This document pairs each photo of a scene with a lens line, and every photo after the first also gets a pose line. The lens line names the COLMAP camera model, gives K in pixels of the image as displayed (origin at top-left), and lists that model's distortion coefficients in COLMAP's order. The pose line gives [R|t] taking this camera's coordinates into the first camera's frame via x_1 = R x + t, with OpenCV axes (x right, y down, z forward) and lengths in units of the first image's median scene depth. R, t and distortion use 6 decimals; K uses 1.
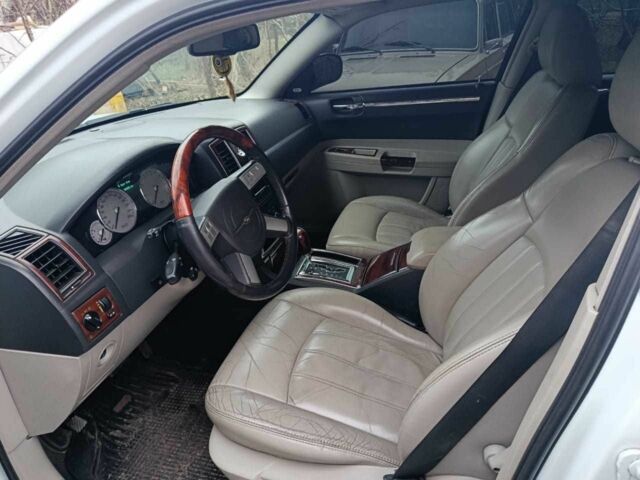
lens RADIAL K [[445.6, 0, 318.2], [0, 445.6, 237.7], [0, 0, 1]] dist [0.075285, -0.129187]
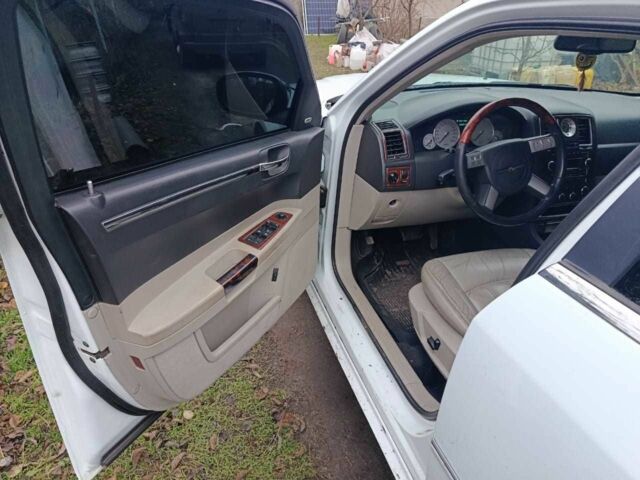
lens RADIAL K [[445.6, 0, 318.2], [0, 445.6, 237.7], [0, 0, 1]] dist [0.075285, -0.129187]
pose [[0.550685, 0.477933, -0.684343, 0.638355], [-0.435880, 0.863846, 0.252546, 0.061090], [0.711867, 0.159218, 0.684029, -0.397408]]
